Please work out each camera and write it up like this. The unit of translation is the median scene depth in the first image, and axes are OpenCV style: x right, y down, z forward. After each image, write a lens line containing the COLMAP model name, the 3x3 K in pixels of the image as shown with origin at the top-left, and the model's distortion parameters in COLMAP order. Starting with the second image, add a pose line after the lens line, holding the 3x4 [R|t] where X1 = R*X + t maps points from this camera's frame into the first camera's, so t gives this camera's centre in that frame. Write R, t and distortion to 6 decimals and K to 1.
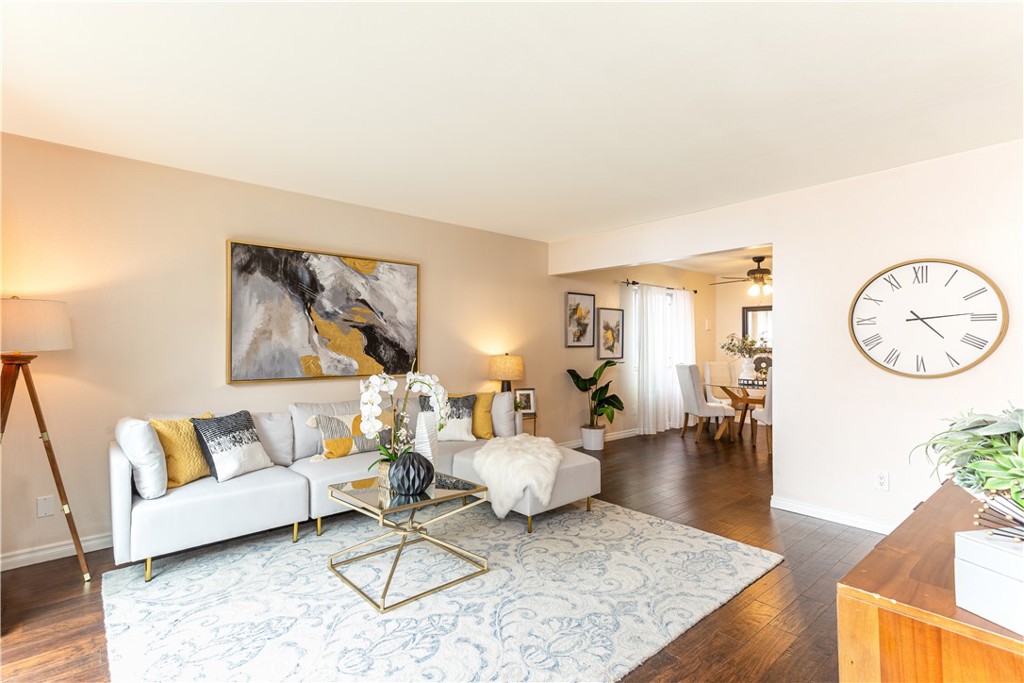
lens RADIAL K [[504.0, 0, 505.4], [0, 504.0, 351.0], [0, 0, 1]] dist [-0.009682, 0.004040]
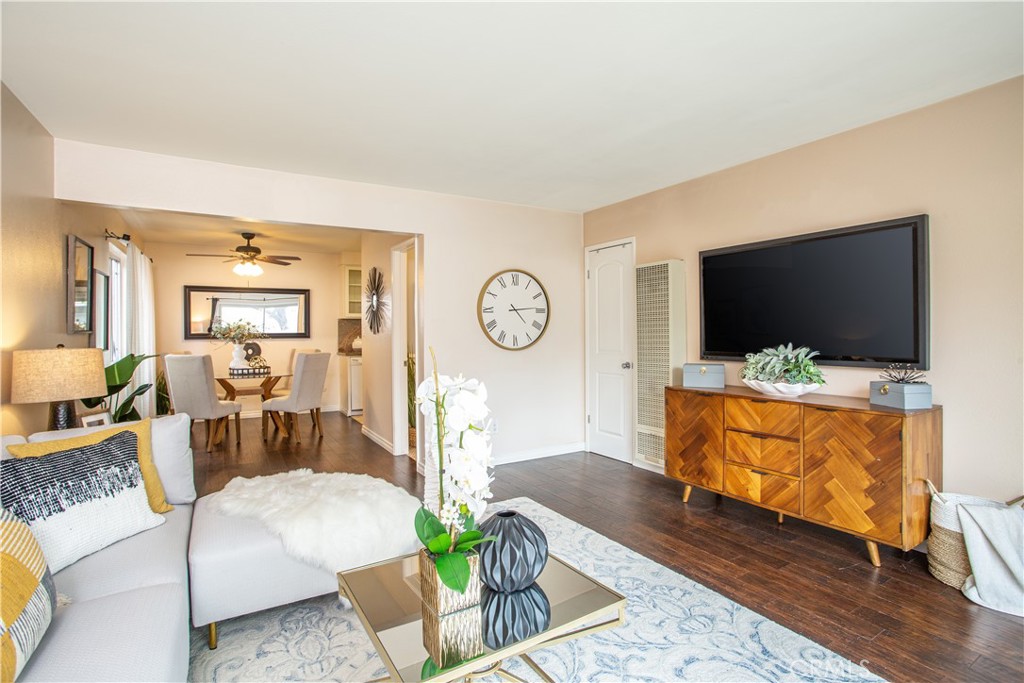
lens RADIAL K [[504.0, 0, 507.8], [0, 504.0, 340.6], [0, 0, 1]] dist [-0.009682, 0.004040]
pose [[0.163480, -0.016122, 0.986415, -0.530554], [0.016360, 0.999773, 0.013629, 0.004466], [-0.986411, 0.013909, 0.163706, 0.644459]]
